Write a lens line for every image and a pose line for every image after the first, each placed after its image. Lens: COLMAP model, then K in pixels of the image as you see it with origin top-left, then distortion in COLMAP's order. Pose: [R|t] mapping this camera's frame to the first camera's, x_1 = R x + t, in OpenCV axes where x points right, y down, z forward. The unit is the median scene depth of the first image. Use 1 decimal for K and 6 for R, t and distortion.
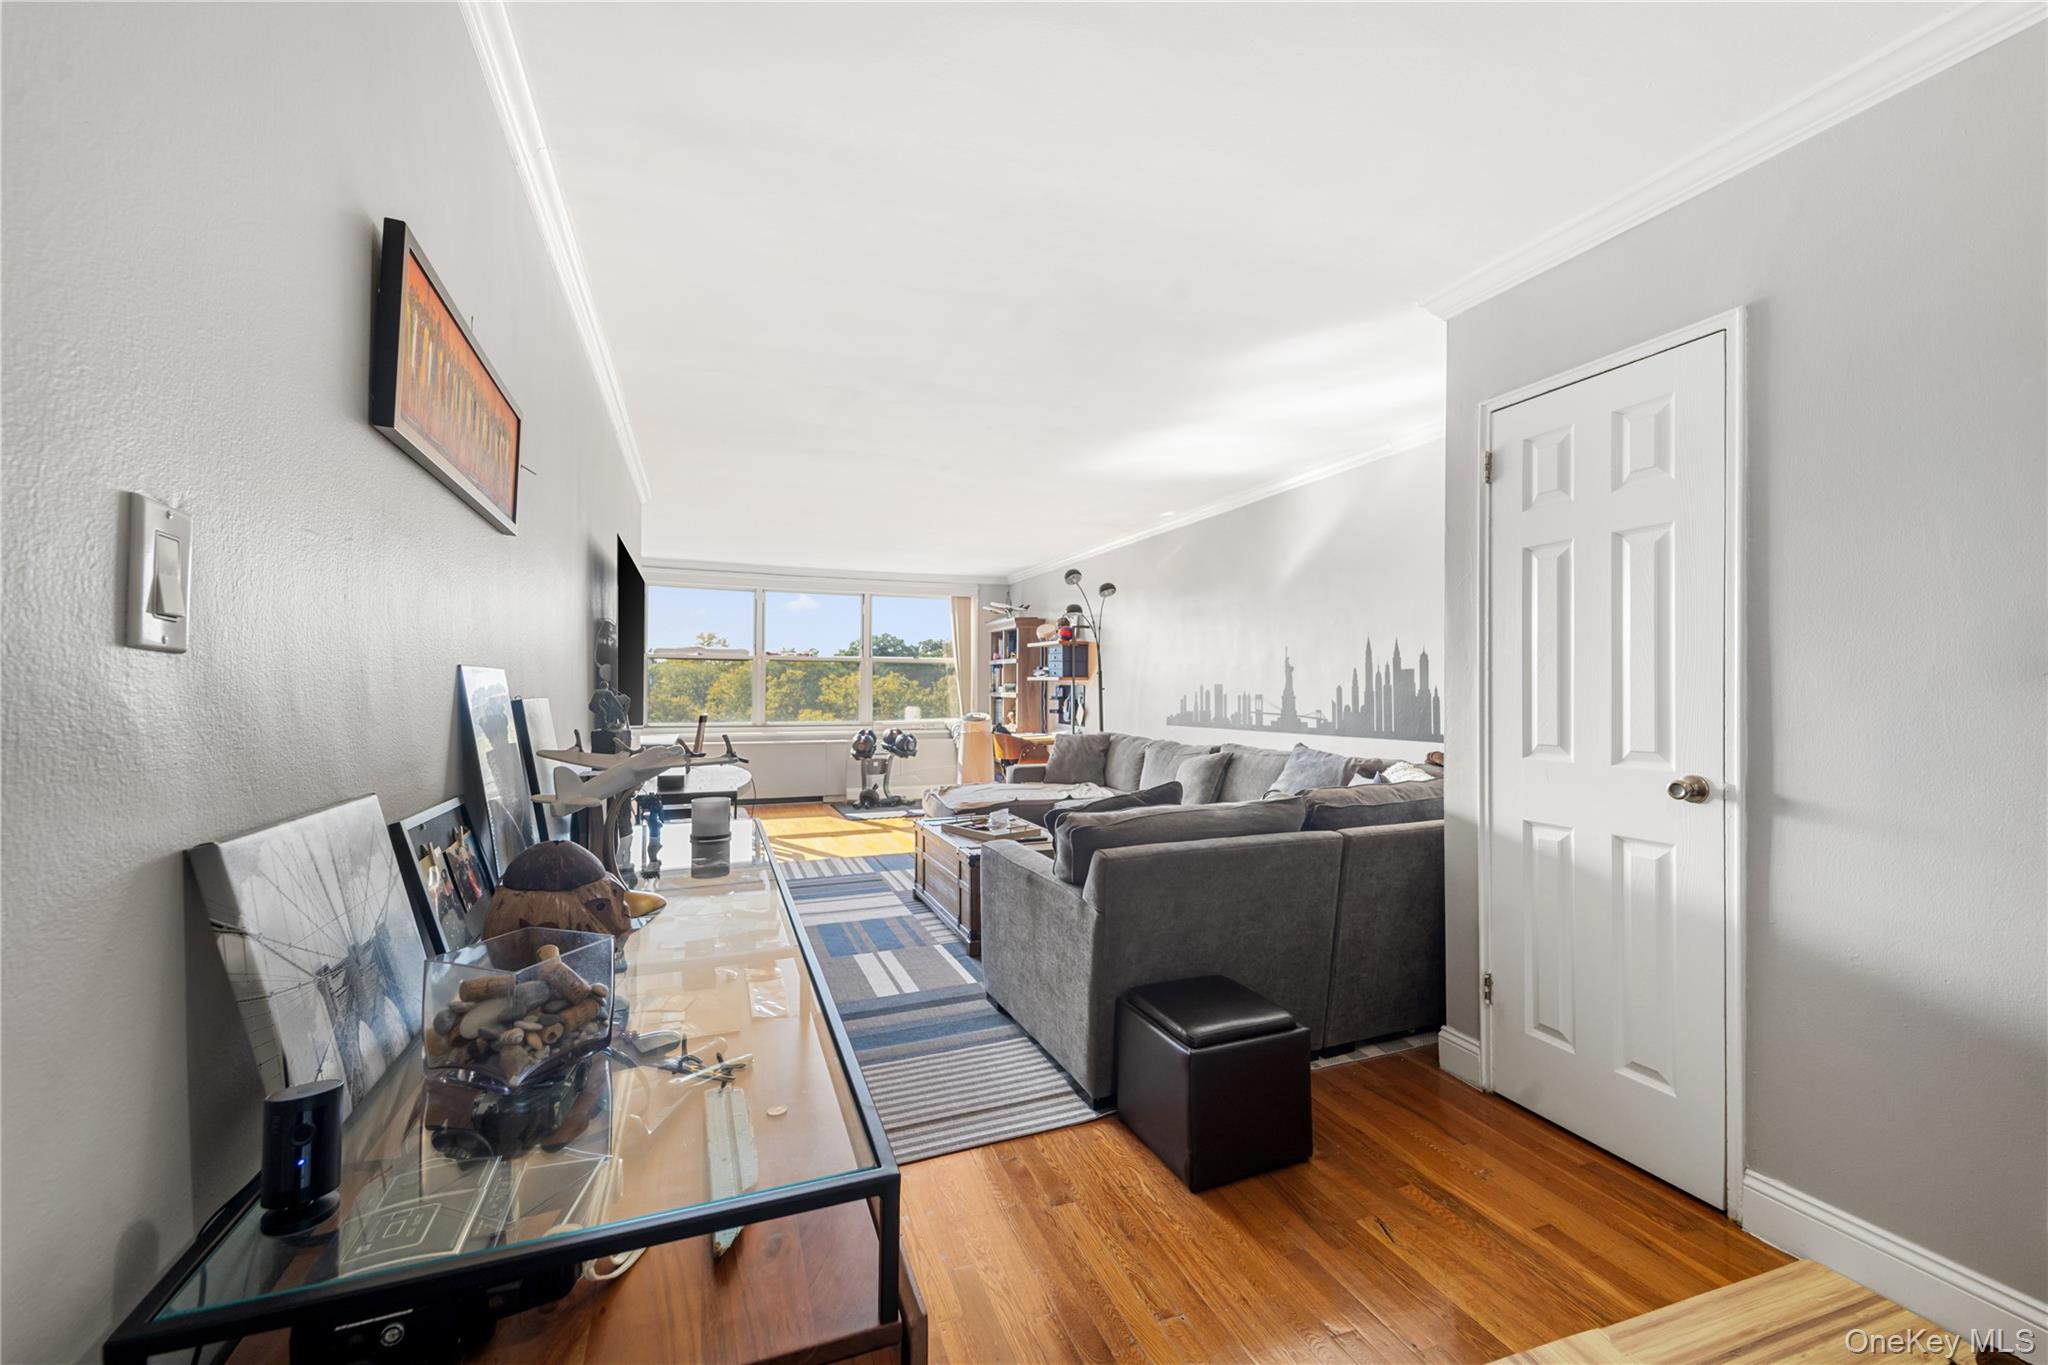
lens RADIAL K [[817.0, 0, 1033.7], [0, 817.0, 691.4], [0, 0, 1]] dist [0.000166, -0.000079]
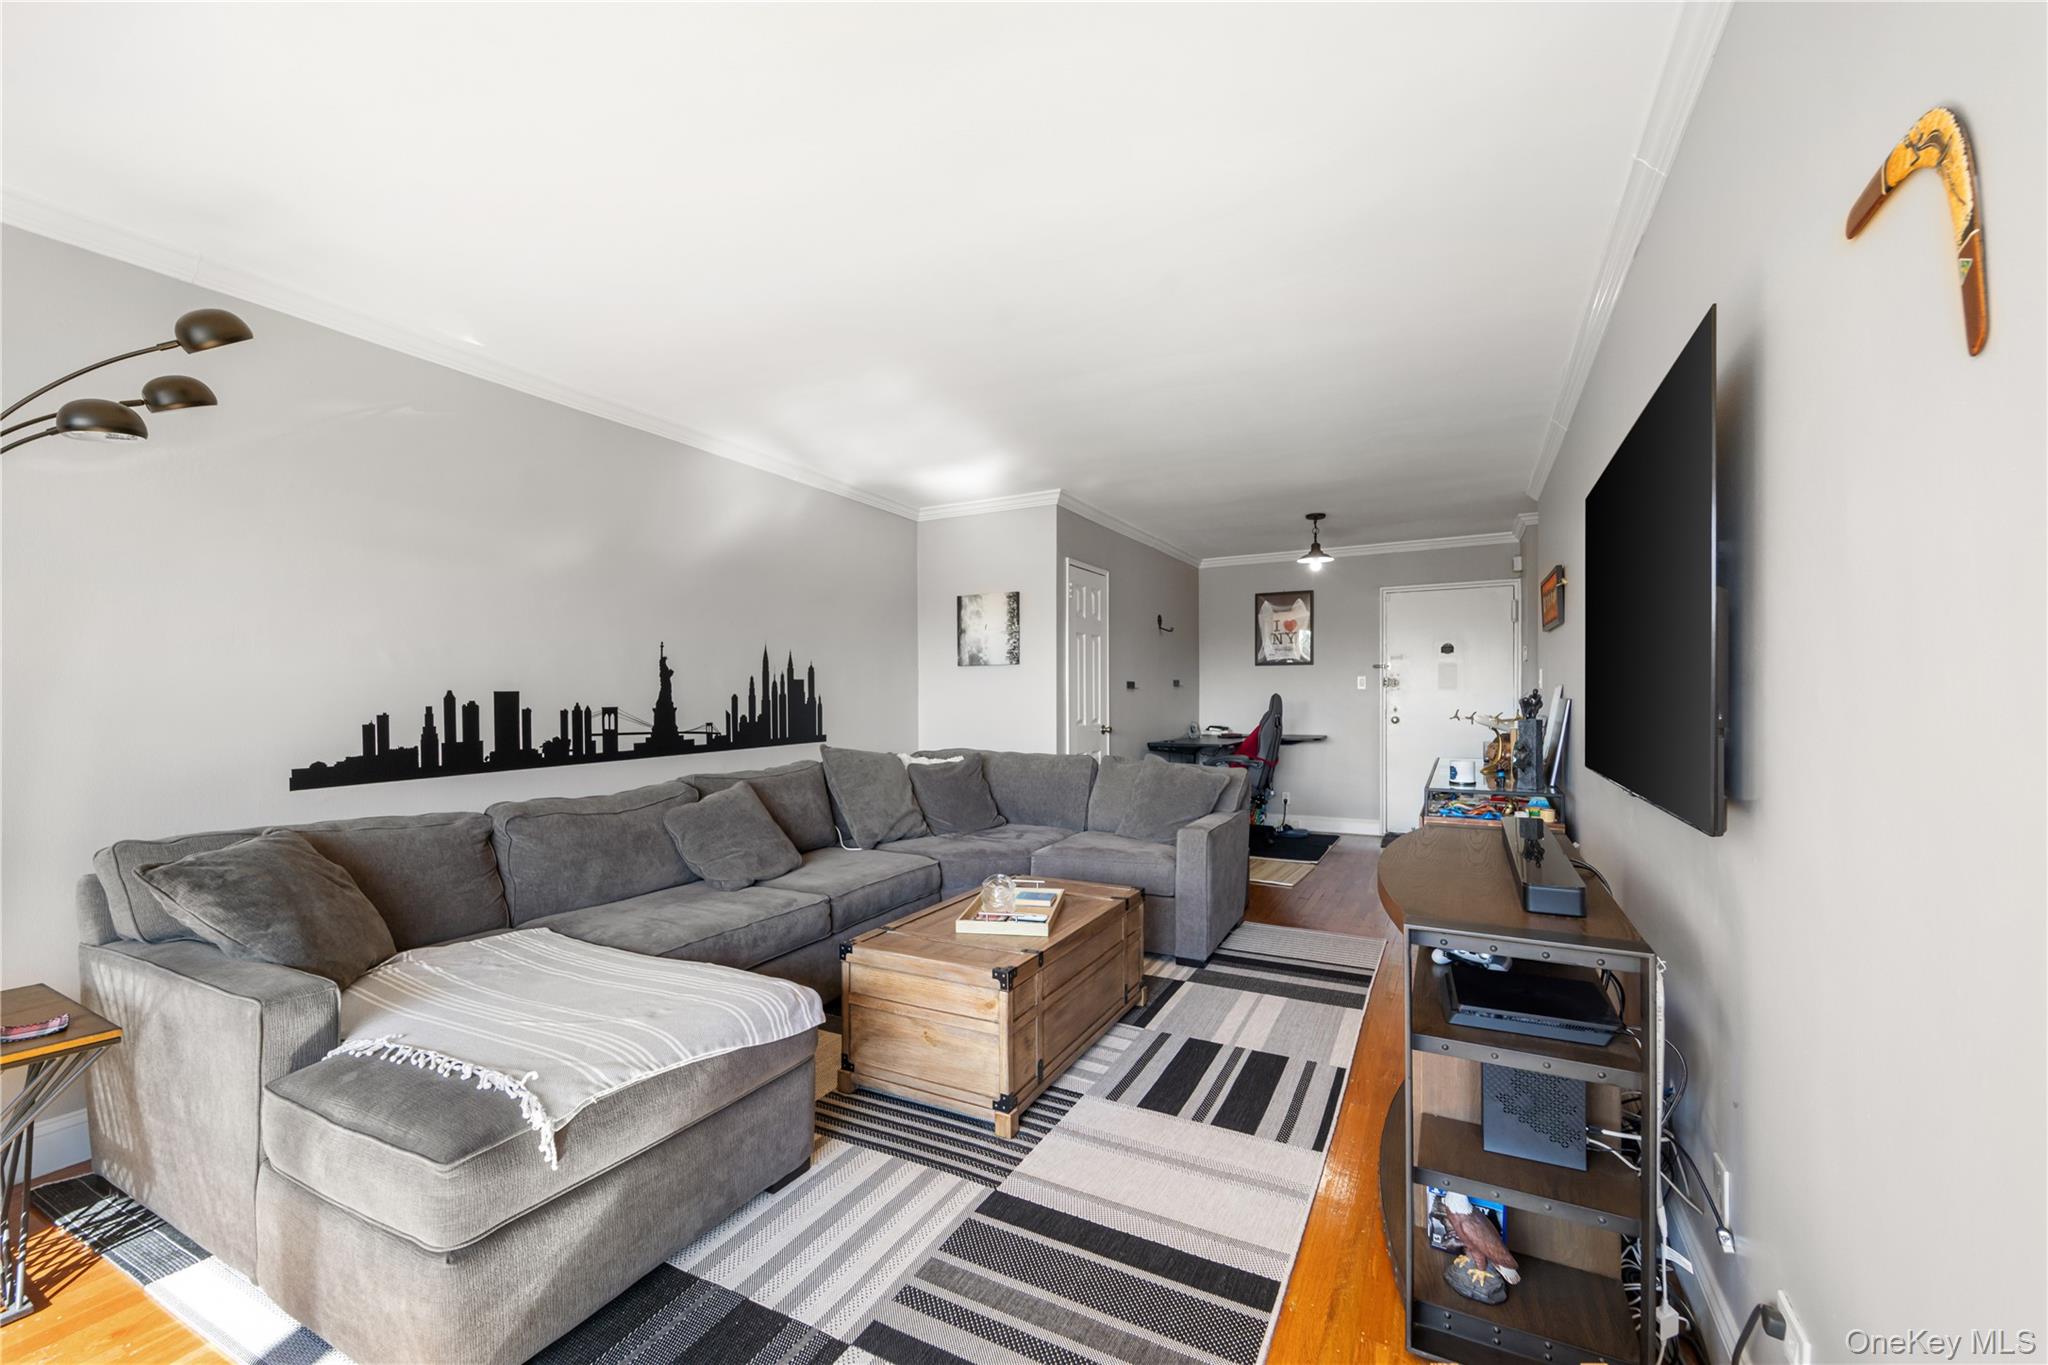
lens RADIAL K [[817.0, 0, 1033.7], [0, 817.0, 691.4], [0, 0, 1]] dist [0.000166, -0.000079]
pose [[-0.650782, 0.003755, 0.759256, -0.481198], [0.005114, 0.999987, -0.000562, -0.007355], [-0.759248, 0.003517, -0.650792, 1.202490]]
